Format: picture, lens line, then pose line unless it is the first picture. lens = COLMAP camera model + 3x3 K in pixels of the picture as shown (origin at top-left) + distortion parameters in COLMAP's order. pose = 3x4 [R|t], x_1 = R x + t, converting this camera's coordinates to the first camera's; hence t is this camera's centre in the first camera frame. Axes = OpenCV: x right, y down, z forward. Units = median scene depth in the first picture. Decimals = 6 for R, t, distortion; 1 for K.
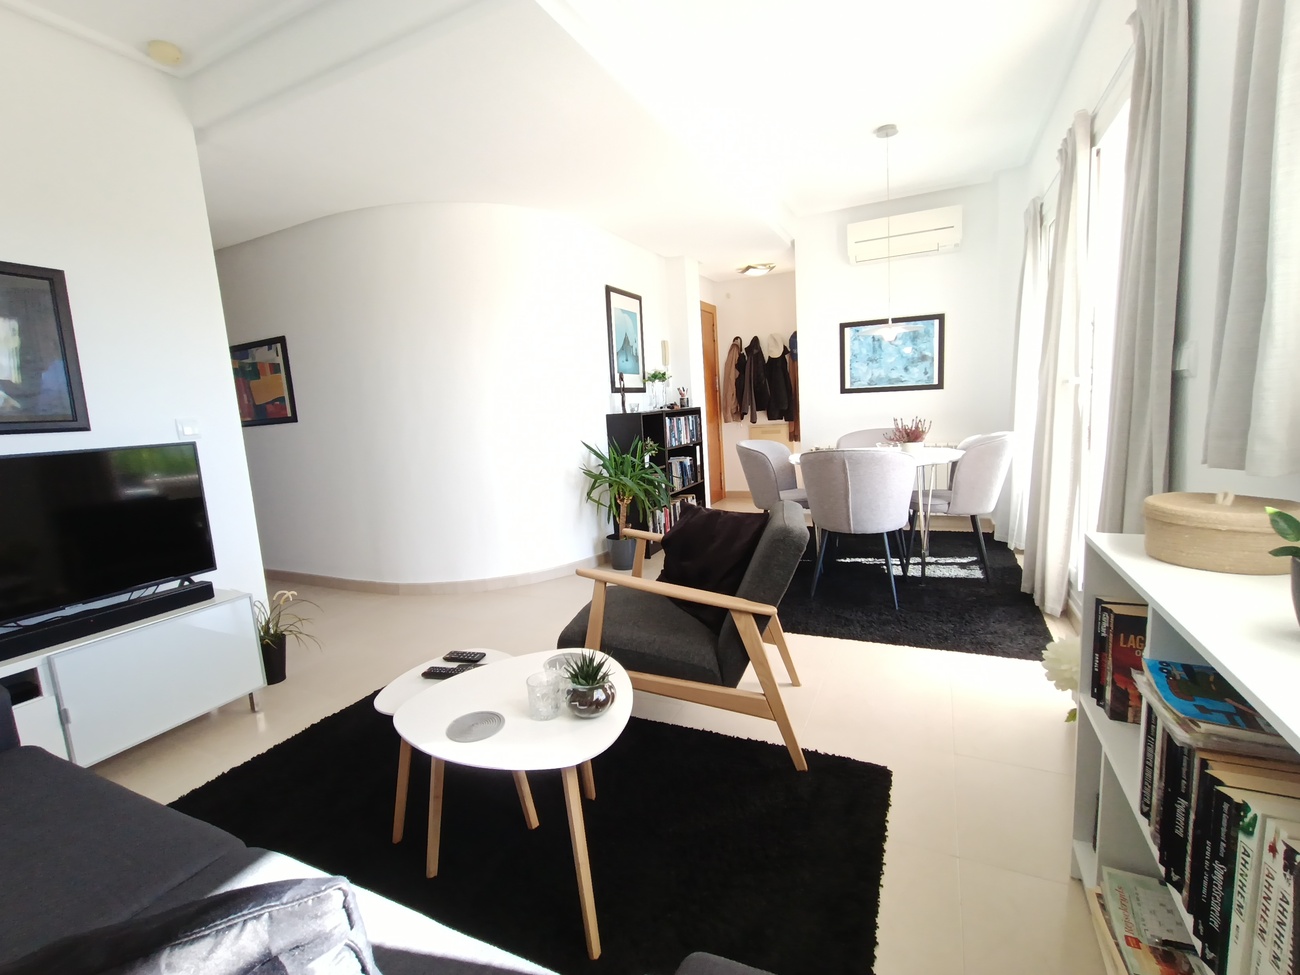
lens RADIAL K [[593.2, 0, 640.9], [0, 593.2, 481.7], [0, 0, 1]] dist [-0.022279, 0.011880]
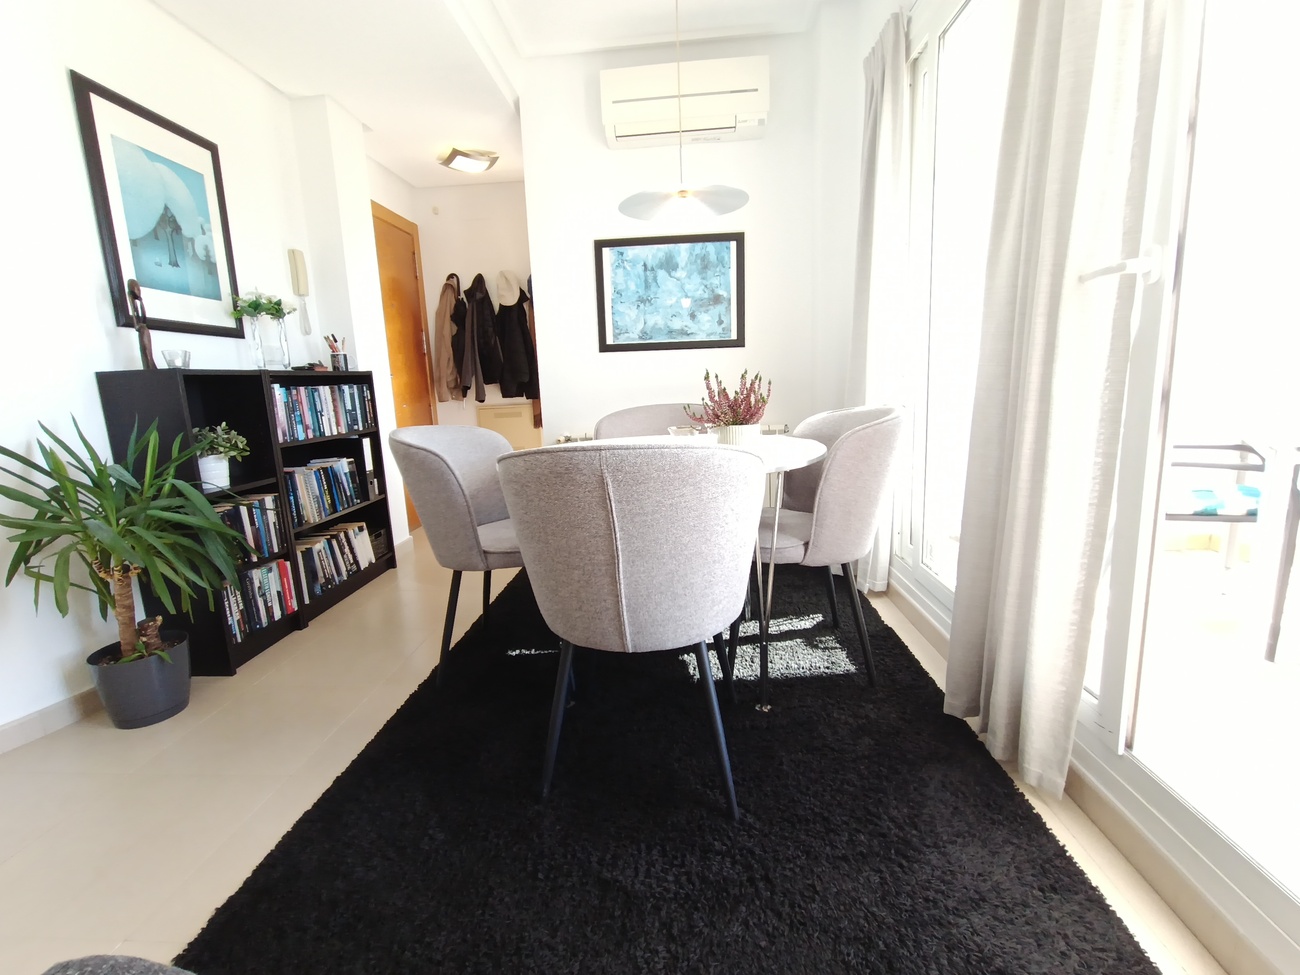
lens RADIAL K [[593.2, 0, 638.6], [0, 593.2, 486.2], [0, 0, 1]] dist [-0.022279, 0.011880]
pose [[0.930393, -0.048482, 0.363344, 0.145053], [0.038558, 0.998660, 0.034521, -0.025836], [-0.364531, -0.018108, 0.931015, 0.408942]]
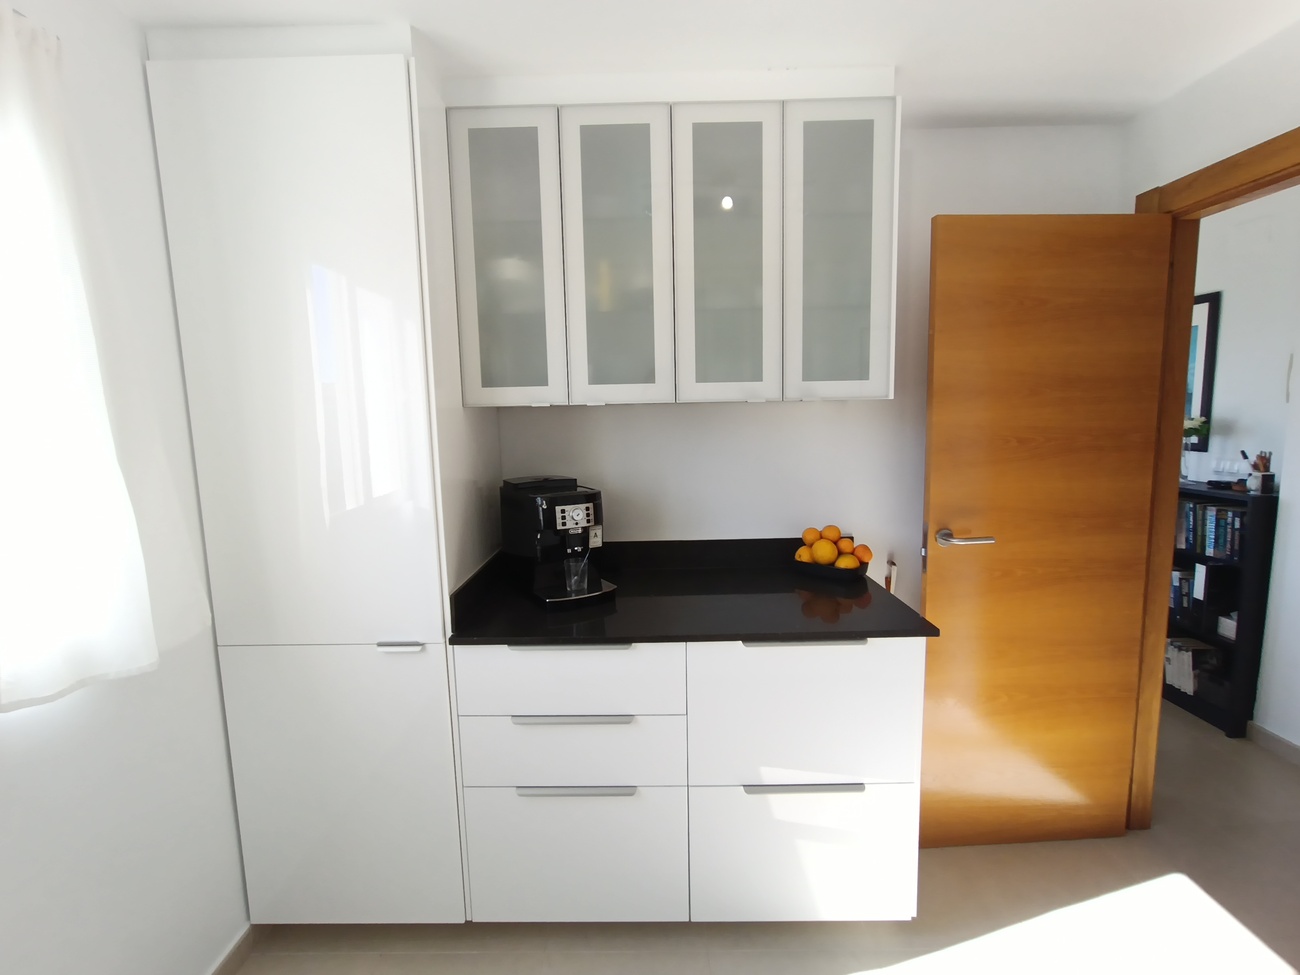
lens RADIAL K [[593.2, 0, 642.9], [0, 593.2, 482.5], [0, 0, 1]] dist [-0.022279, 0.011880]
pose [[-0.899590, 0.131871, -0.416351, 0.827188], [0.023629, 0.966625, 0.255105, -0.303808], [0.436096, 0.219652, -0.872682, 1.354078]]
